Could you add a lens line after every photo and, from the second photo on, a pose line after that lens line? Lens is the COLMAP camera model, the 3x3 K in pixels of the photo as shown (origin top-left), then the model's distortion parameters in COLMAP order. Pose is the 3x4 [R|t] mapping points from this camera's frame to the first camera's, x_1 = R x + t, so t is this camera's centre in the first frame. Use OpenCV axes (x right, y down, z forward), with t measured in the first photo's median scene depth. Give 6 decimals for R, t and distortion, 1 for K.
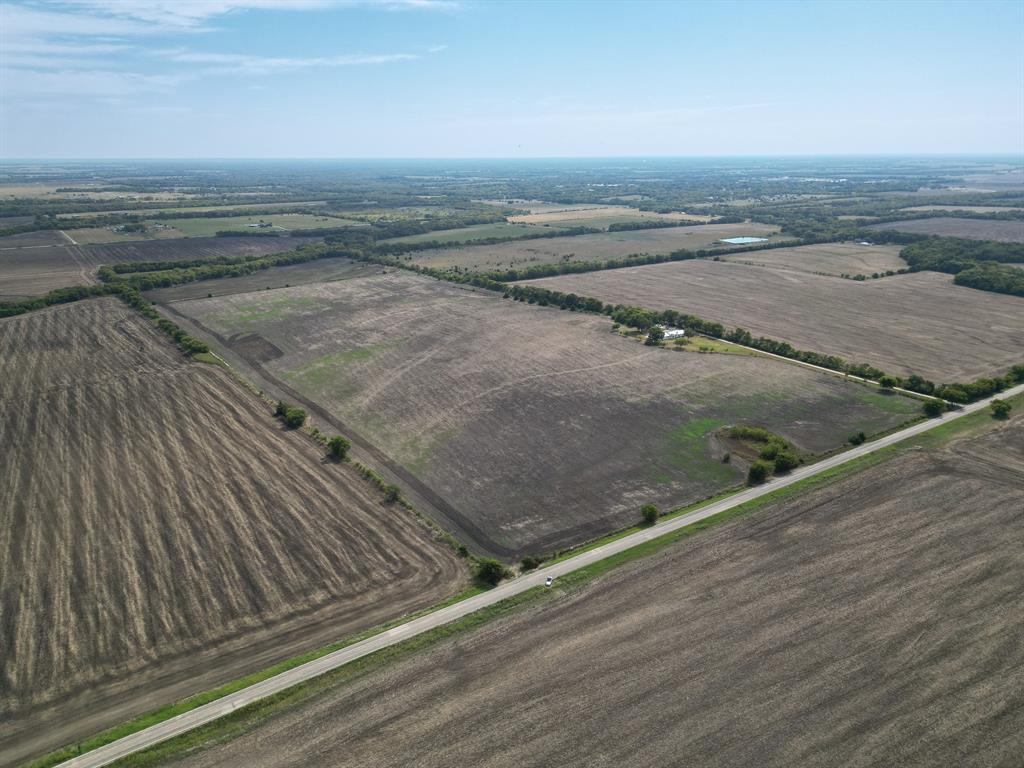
lens RADIAL K [[713.7, 0, 512.0], [0, 713.7, 384.0], [0, 0, 1]] dist [0.080360, -0.078976]
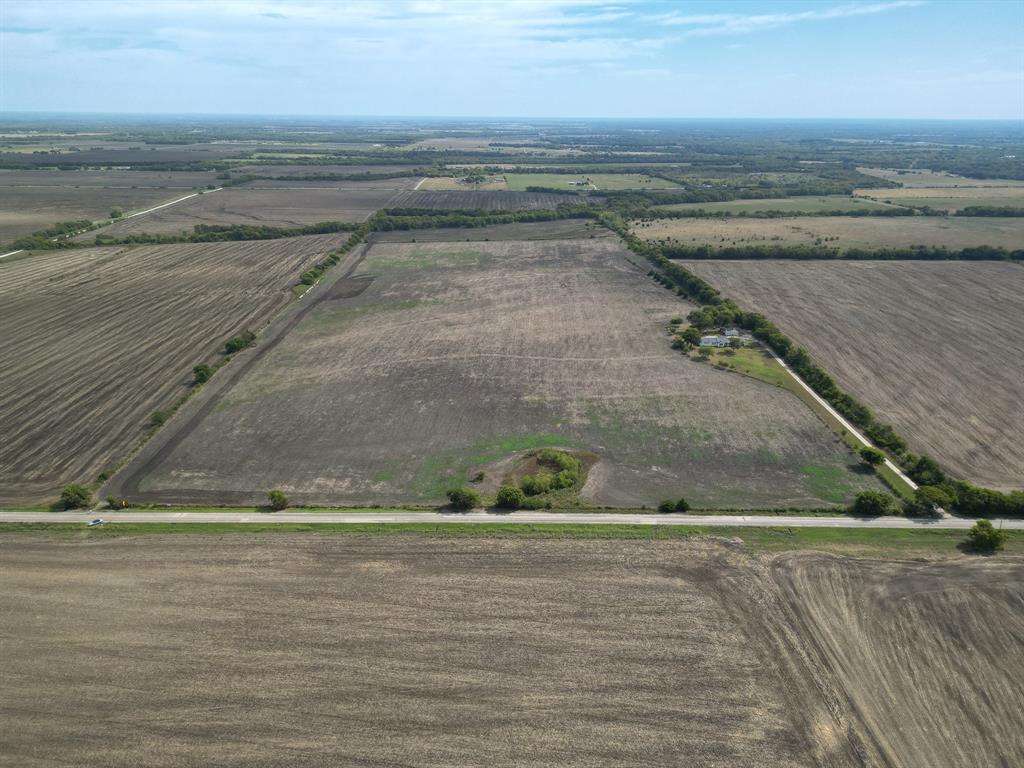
lens RADIAL K [[713.7, 0, 512.0], [0, 713.7, 384.0], [0, 0, 1]] dist [0.080360, -0.078976]
pose [[0.829494, 0.207988, -0.518345, 0.734707], [-0.182892, 0.978057, 0.099771, -0.096139], [0.527722, 0.012042, 0.849332, 0.291077]]
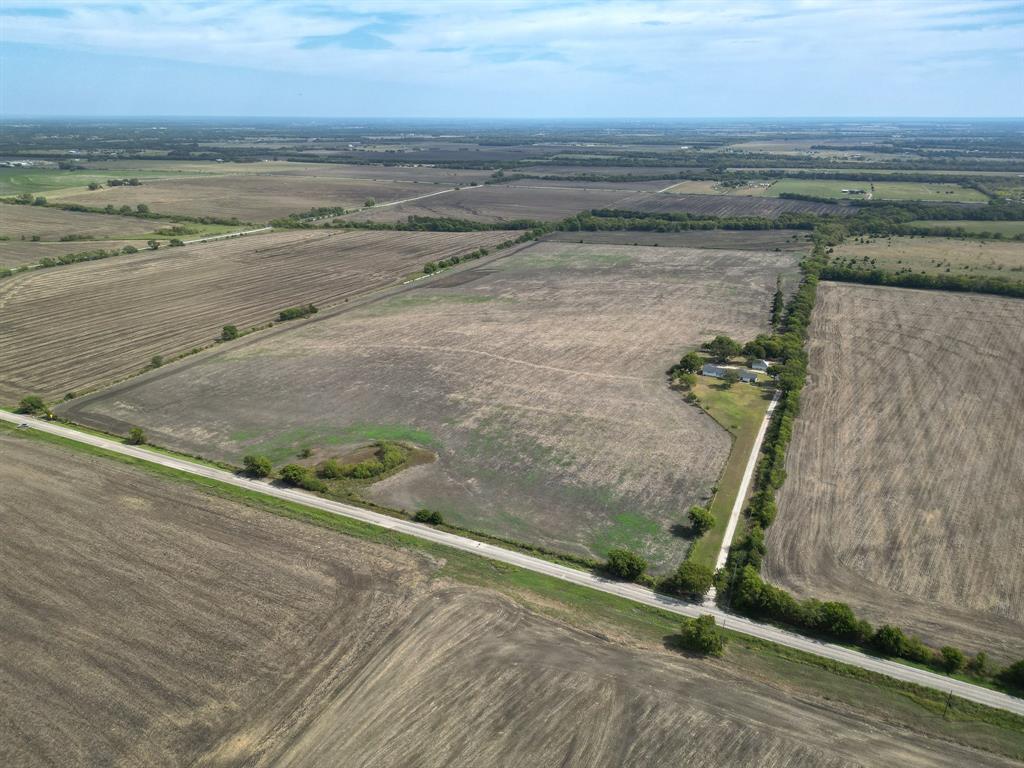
lens RADIAL K [[713.7, 0, 512.0], [0, 713.7, 384.0], [0, 0, 1]] dist [0.080360, -0.078976]
pose [[0.497044, 0.312632, -0.809450, 1.117950], [-0.272324, 0.941913, 0.196572, -0.226454], [0.823886, 0.122728, 0.553309, 0.686613]]
